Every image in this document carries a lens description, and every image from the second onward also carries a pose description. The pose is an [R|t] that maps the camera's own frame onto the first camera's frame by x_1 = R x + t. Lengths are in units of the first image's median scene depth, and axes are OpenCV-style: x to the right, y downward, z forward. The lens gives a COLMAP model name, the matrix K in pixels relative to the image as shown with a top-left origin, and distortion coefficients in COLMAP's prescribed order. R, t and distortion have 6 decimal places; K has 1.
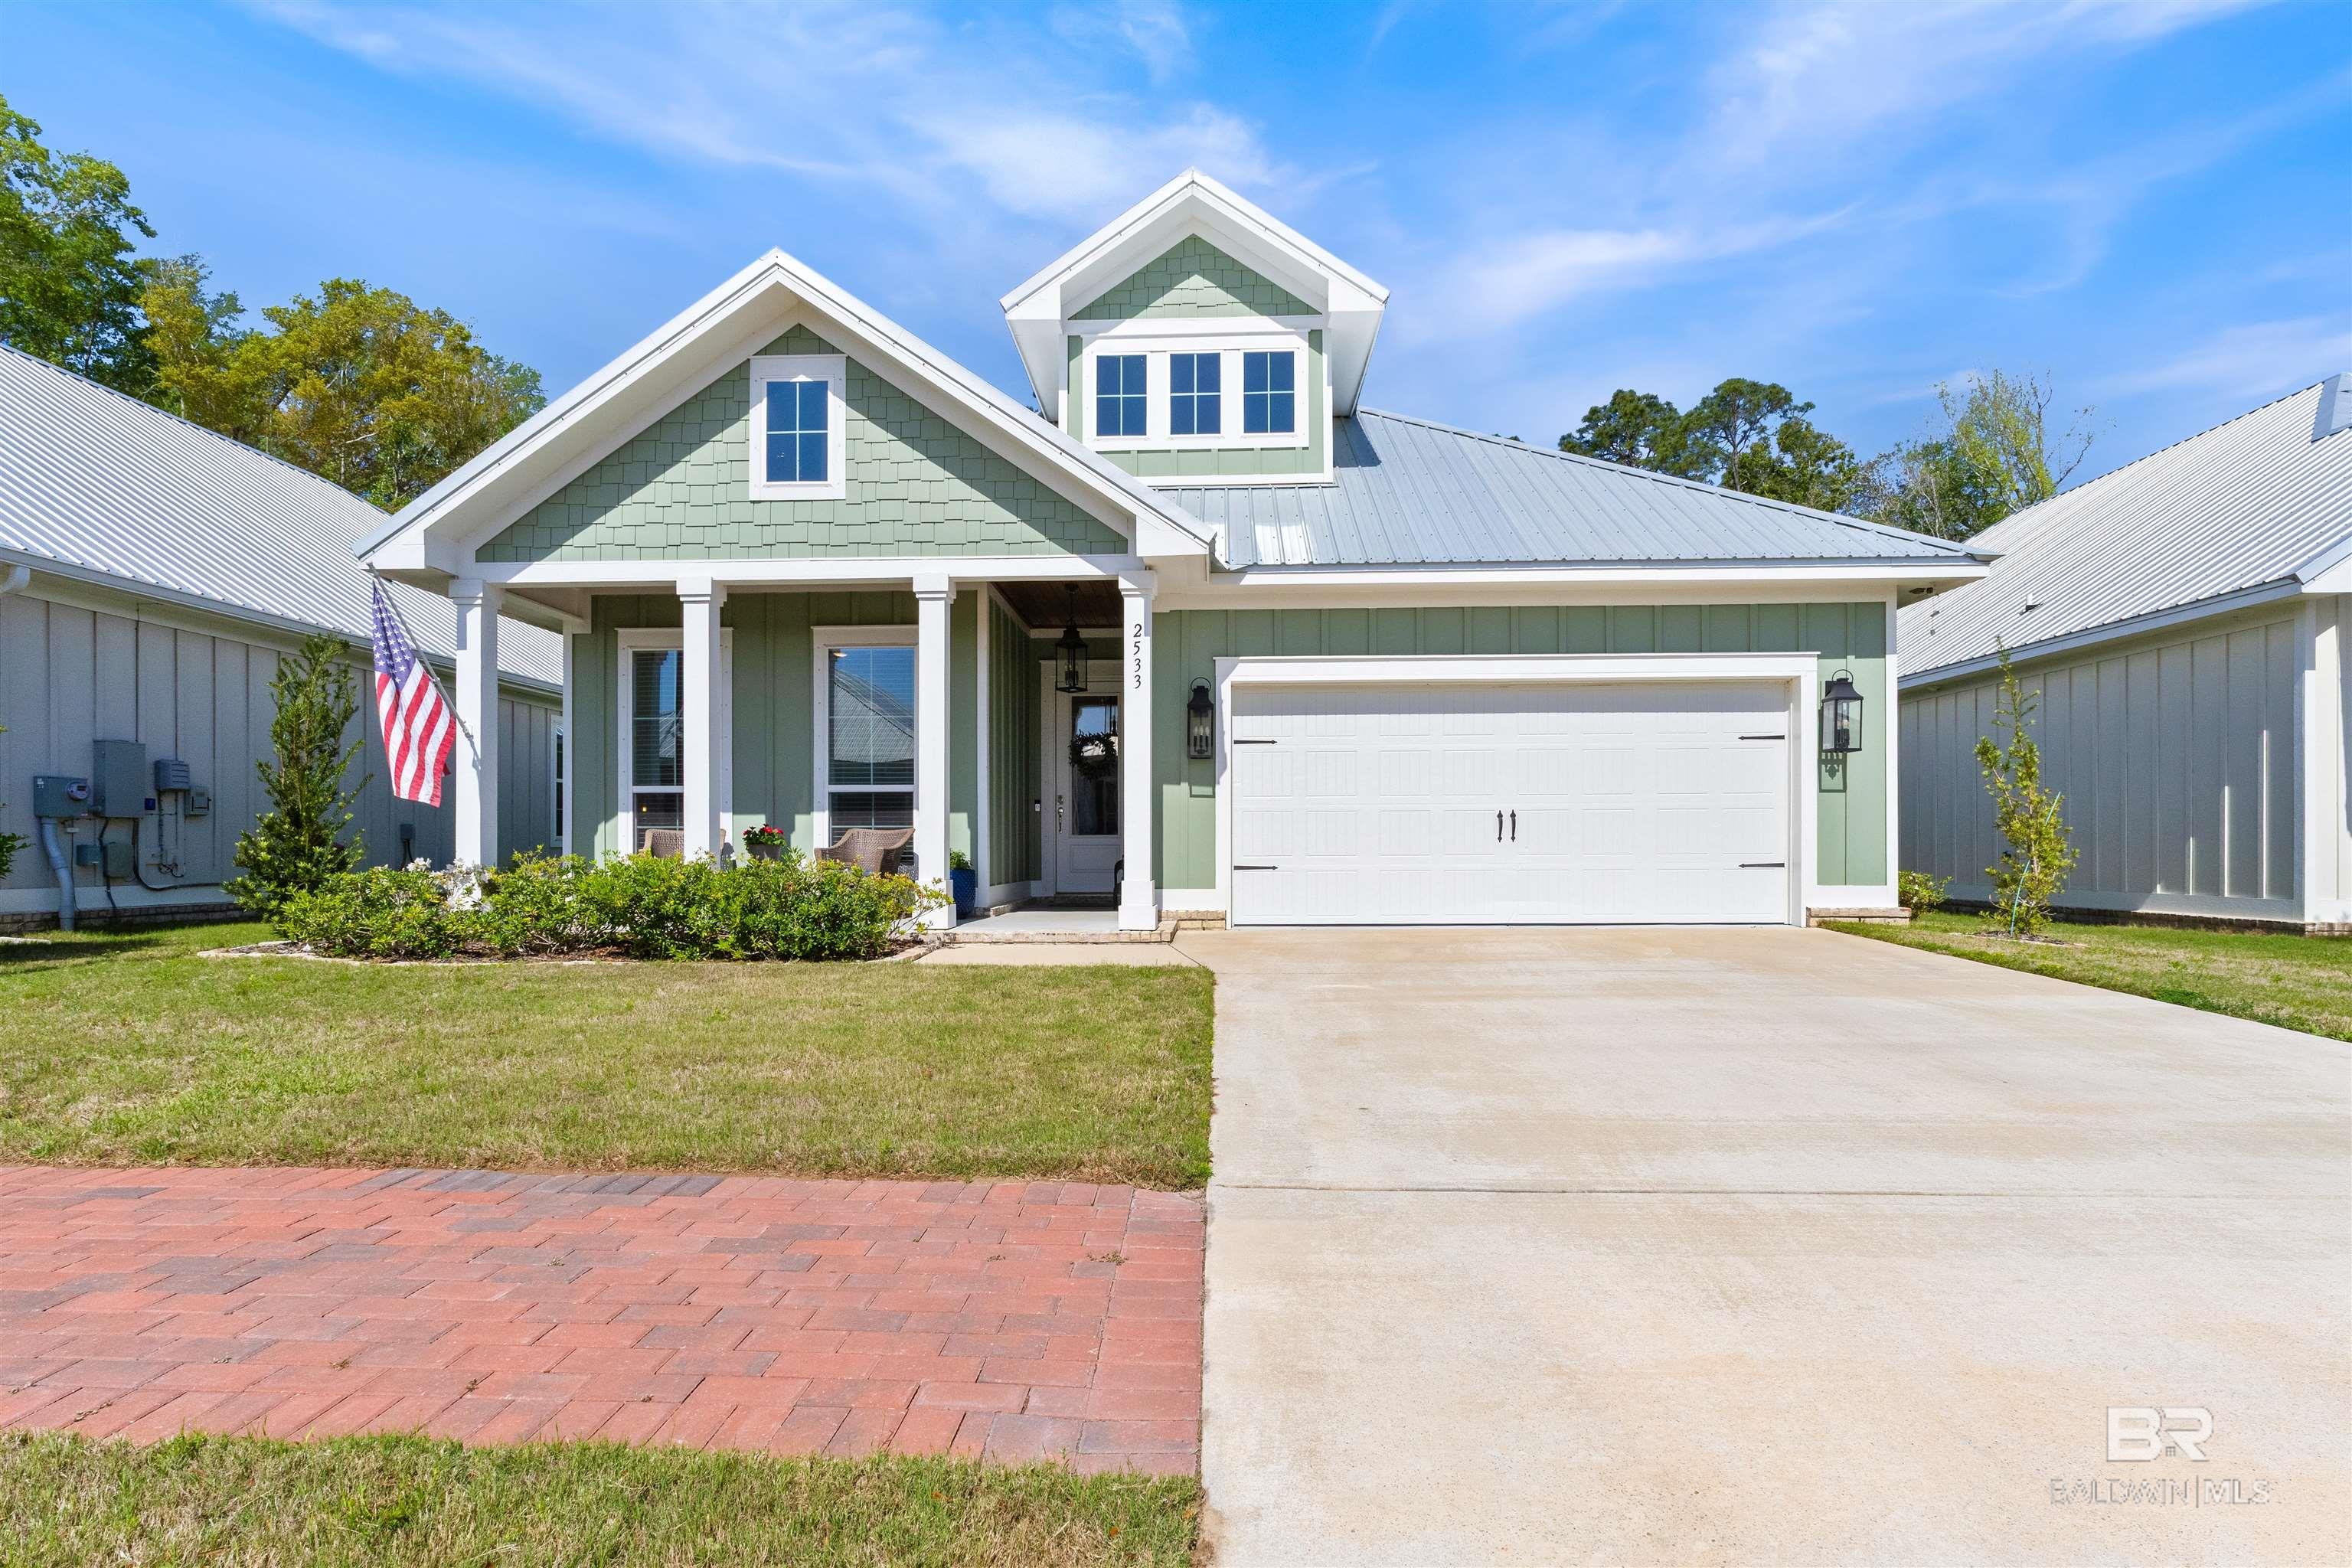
lens RADIAL K [[1144.4, 0, 1159.4], [0, 1144.4, 849.0], [0, 0, 1]] dist [-0.004554, -0.000412]
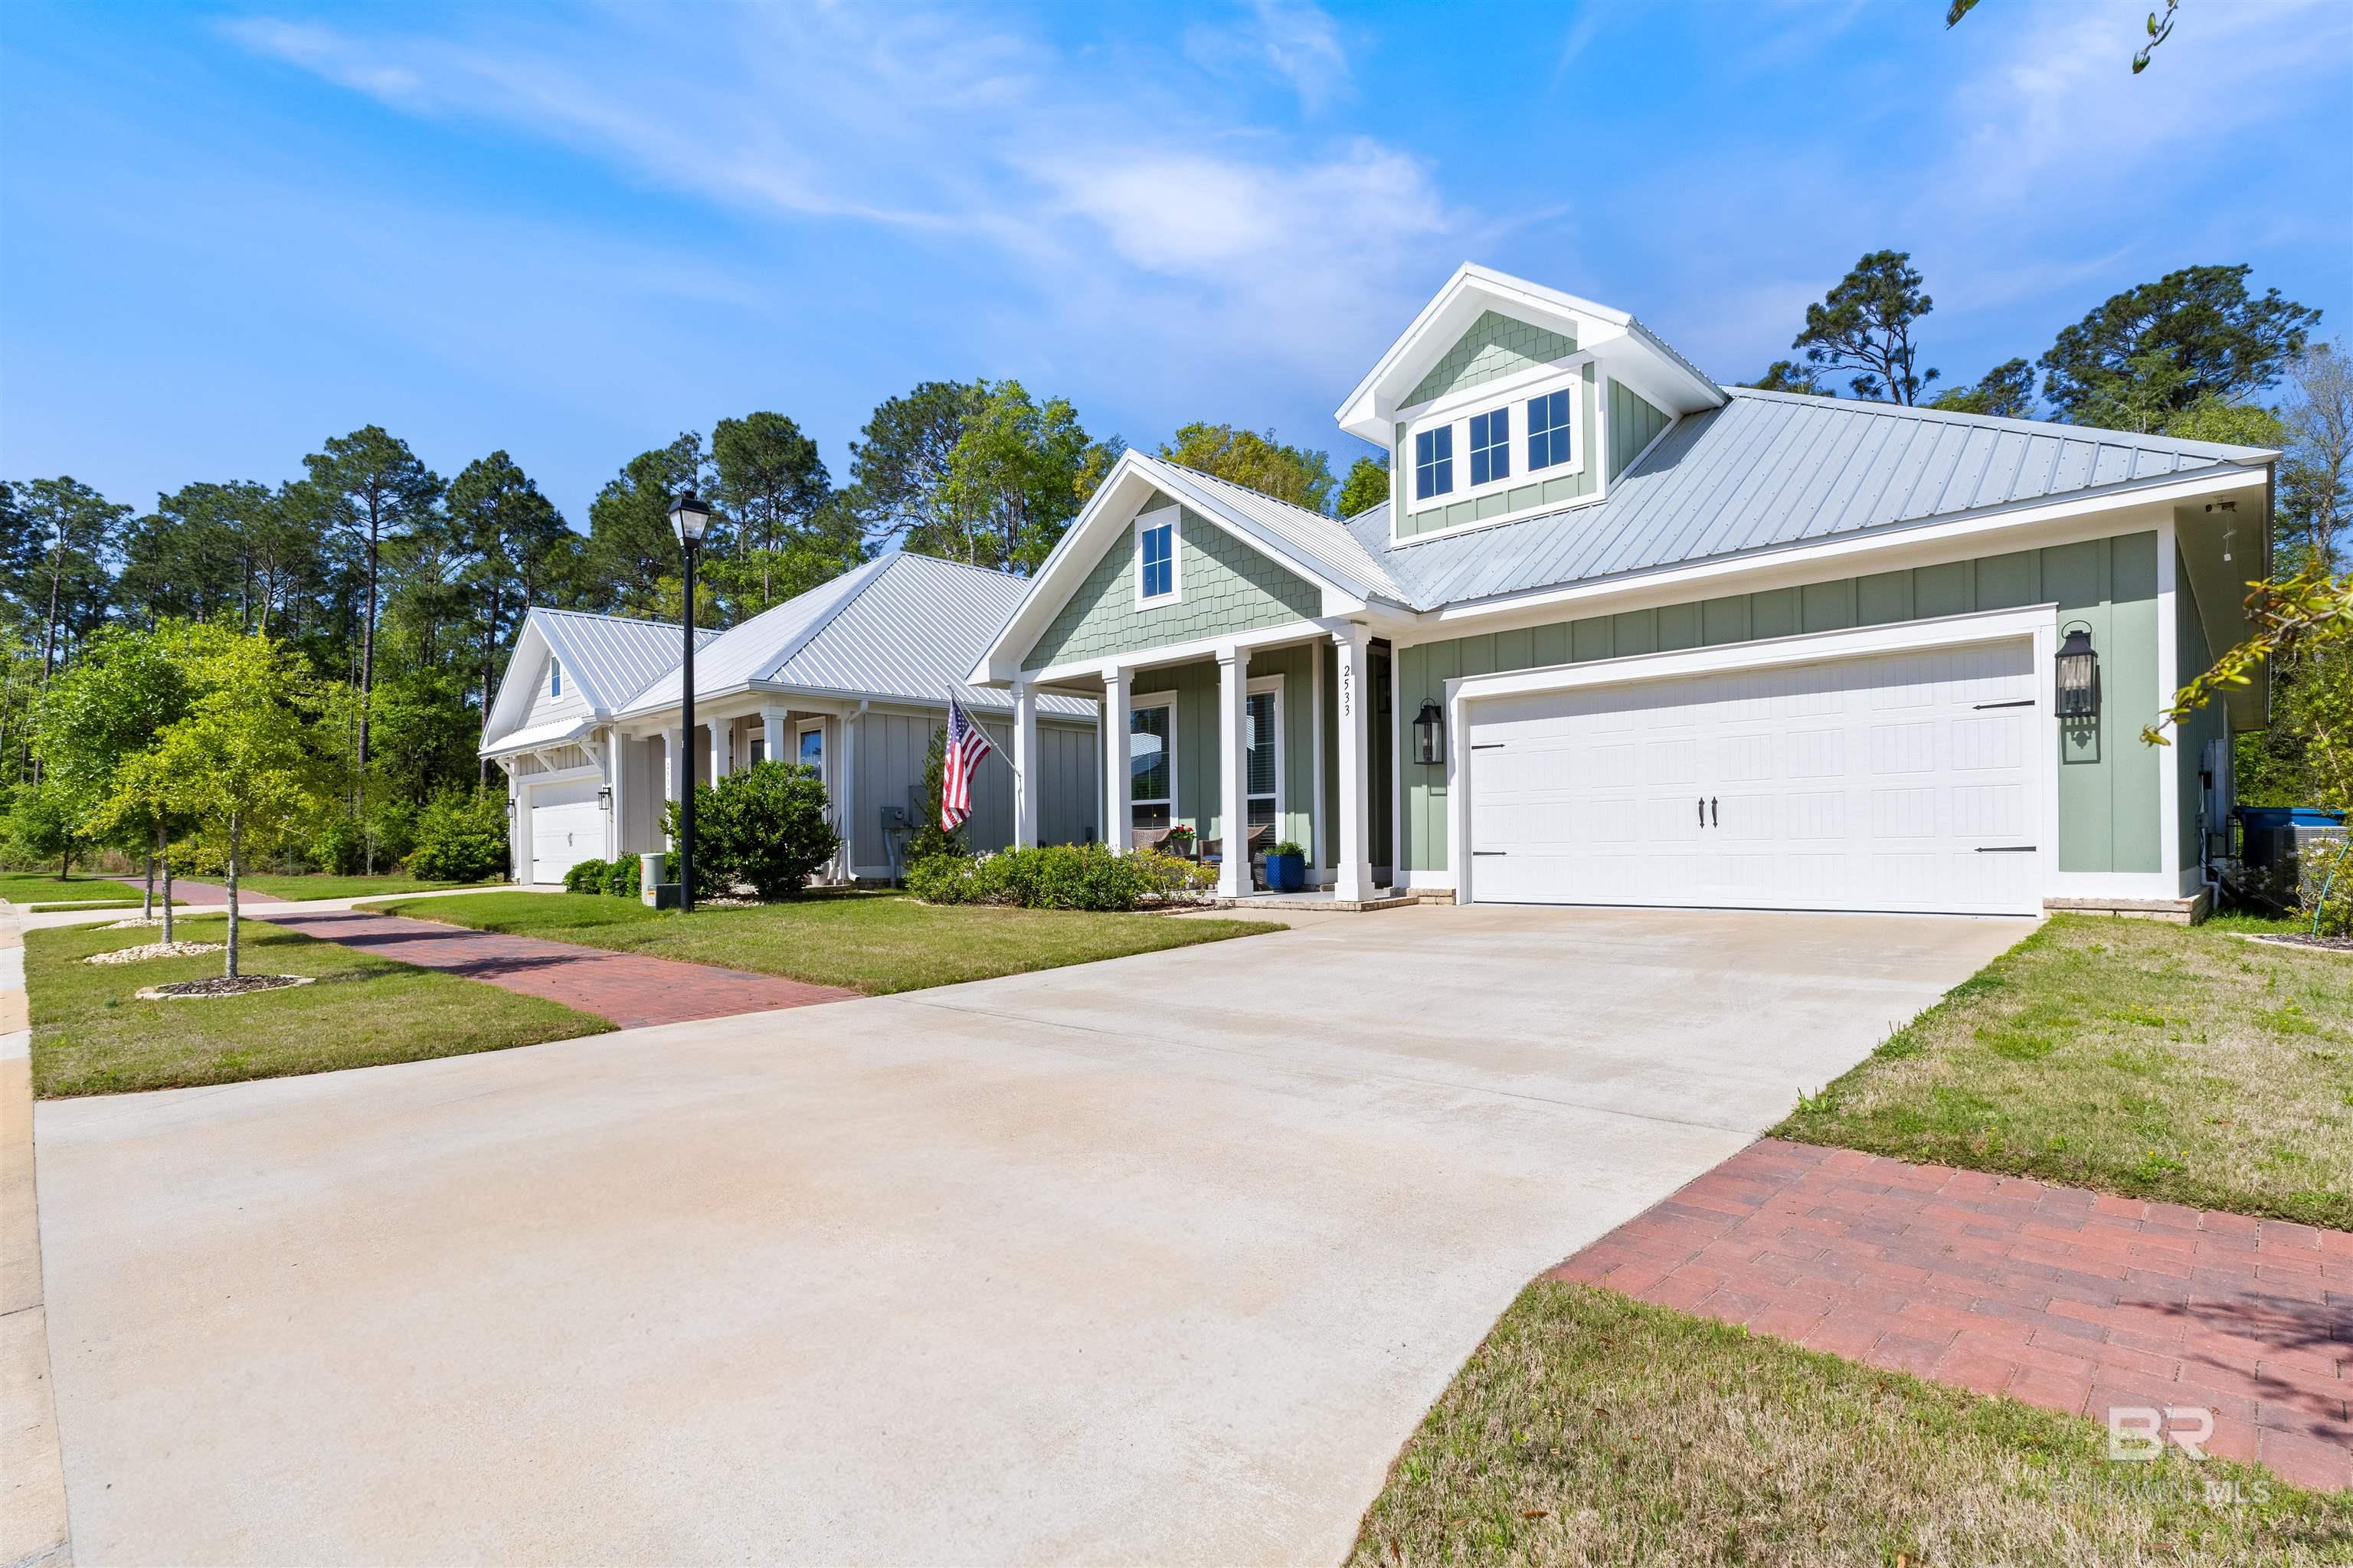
lens RADIAL K [[1112.7, 0, 1196.9], [0, 1112.7, 840.1], [0, 0, 1]] dist [0.000210, -0.000157]
pose [[0.756233, -0.010358, -0.654220, 0.633118], [0.010419, 0.999939, -0.003788, 0.003853], [0.654219, -0.003952, 0.756295, -0.062526]]
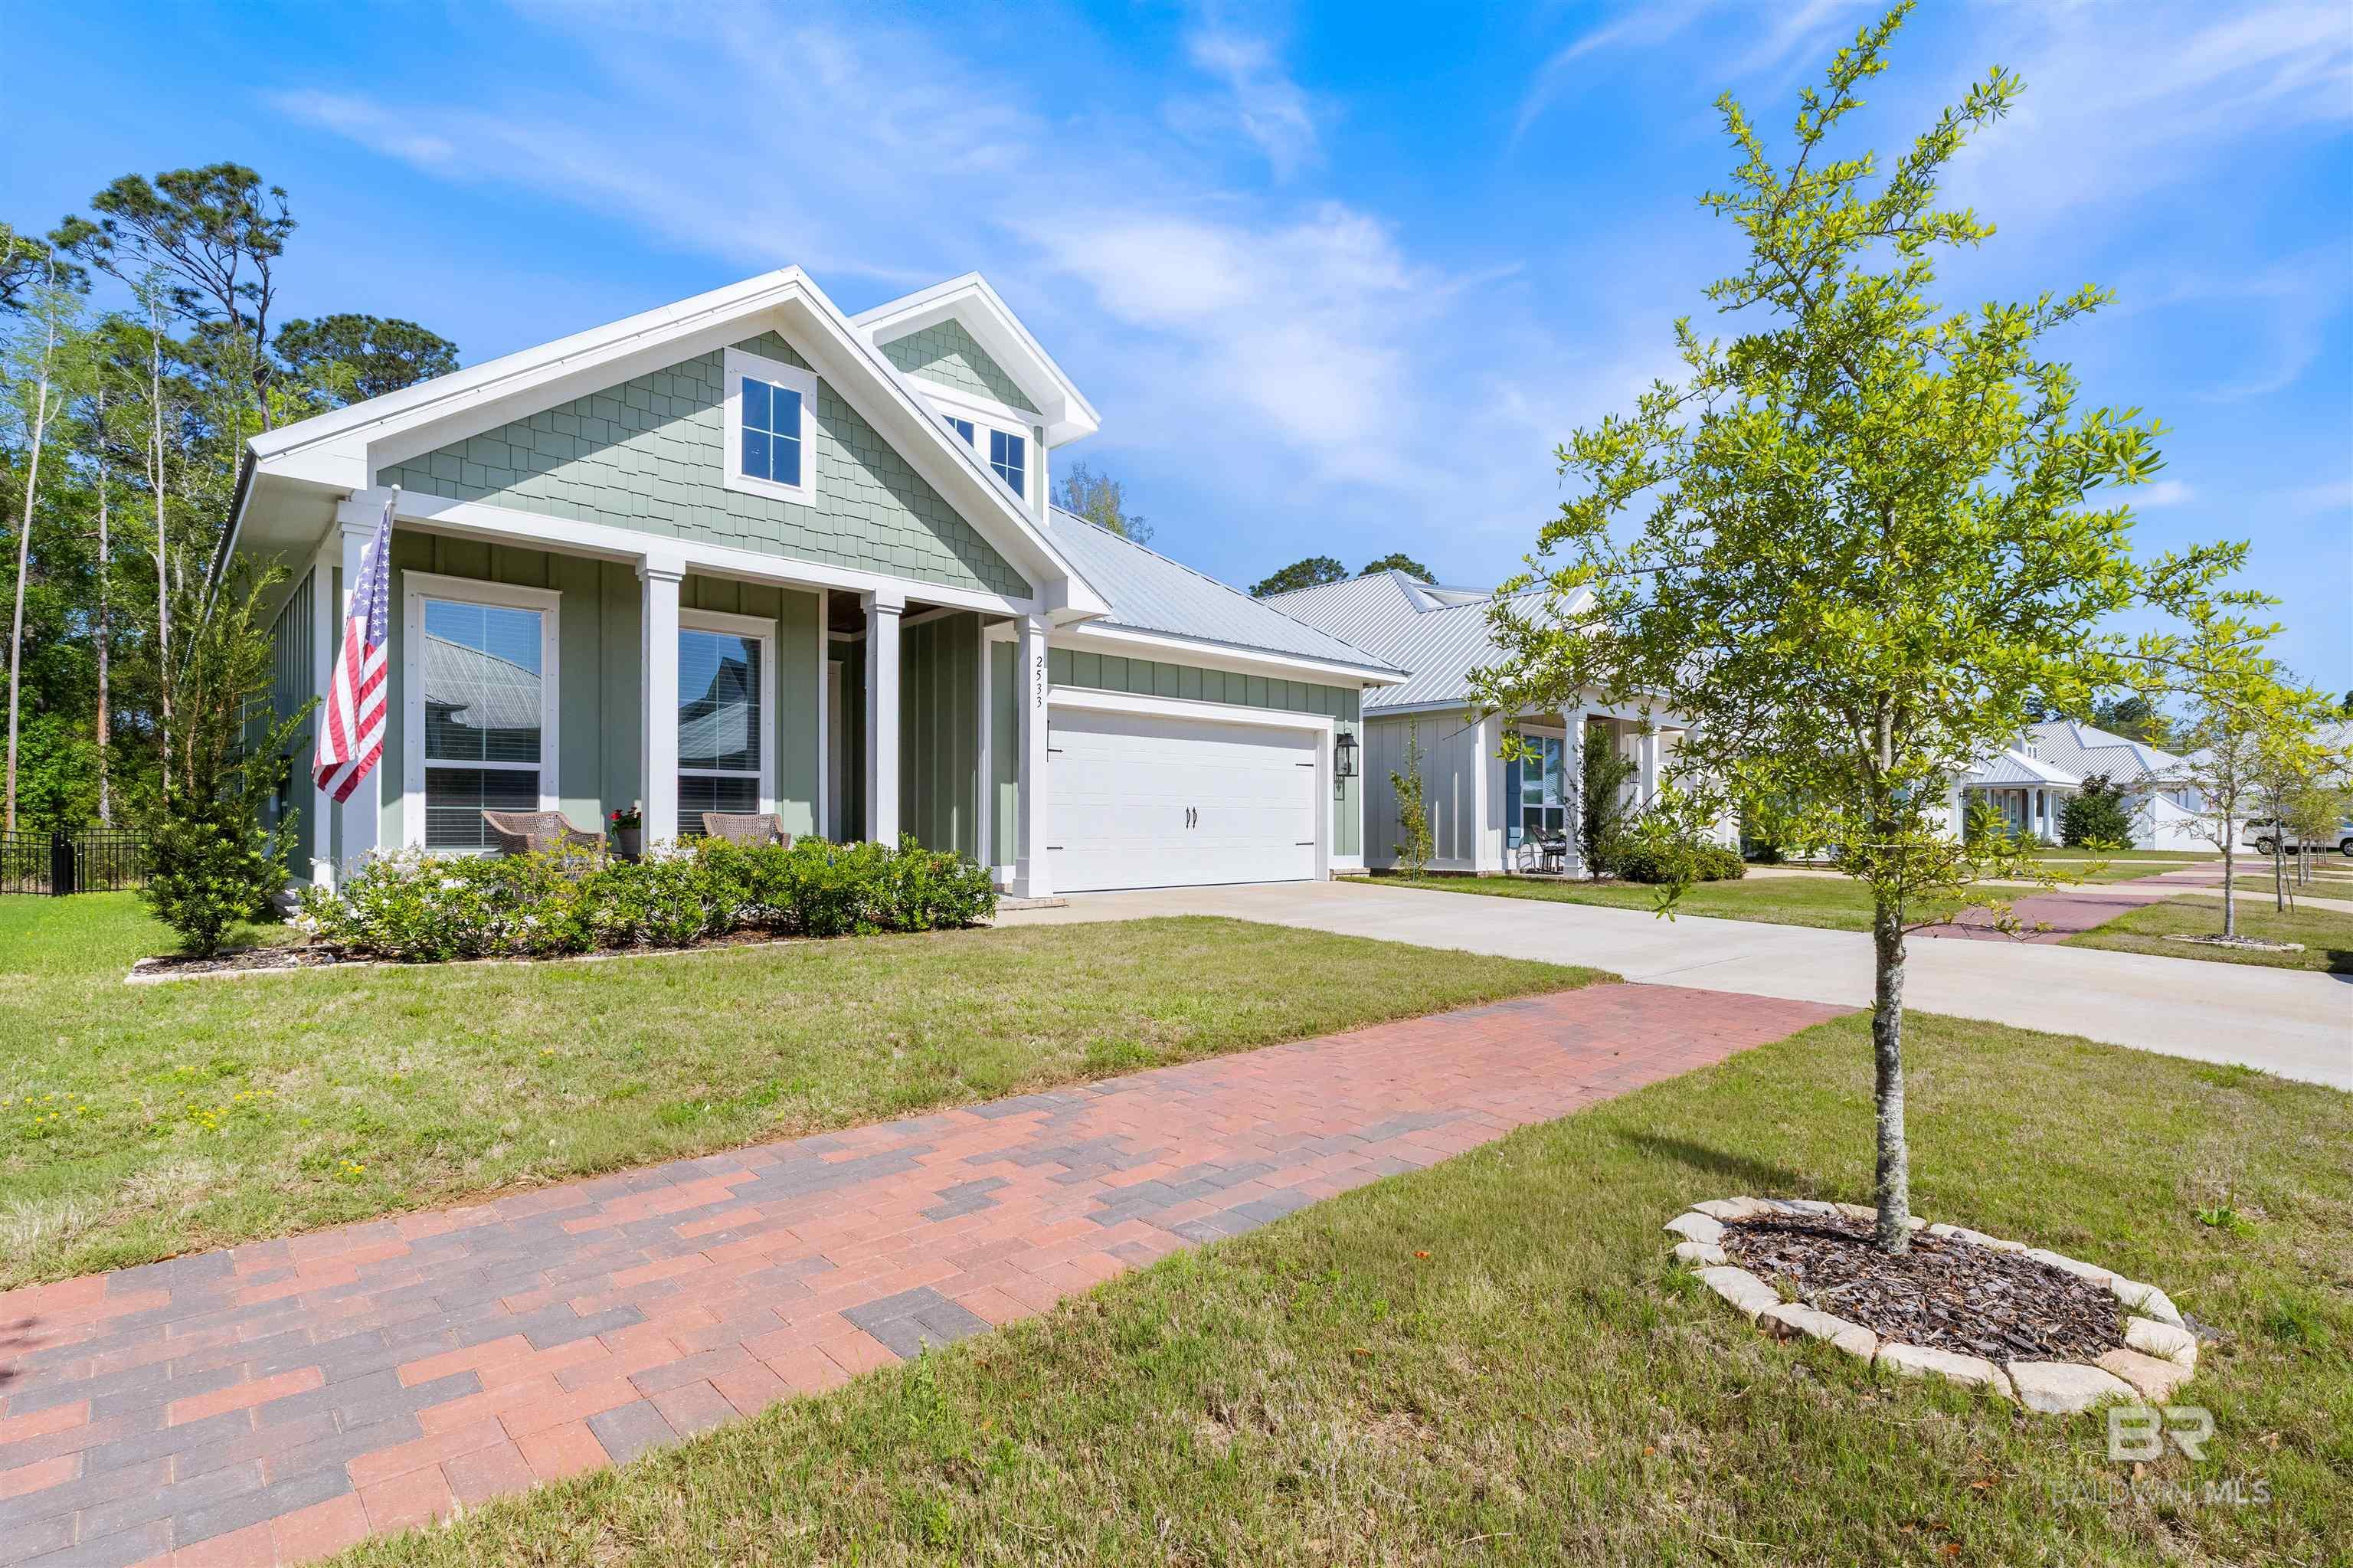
lens RADIAL K [[1112.7, 0, 1196.9], [0, 1112.7, 840.1], [0, 0, 1]] dist [0.000210, -0.000157]
pose [[0.691016, -0.003913, 0.722829, -0.742551], [0.001668, 0.999991, 0.003819, 0.002928], [-0.722838, -0.001433, 0.691016, 0.016140]]
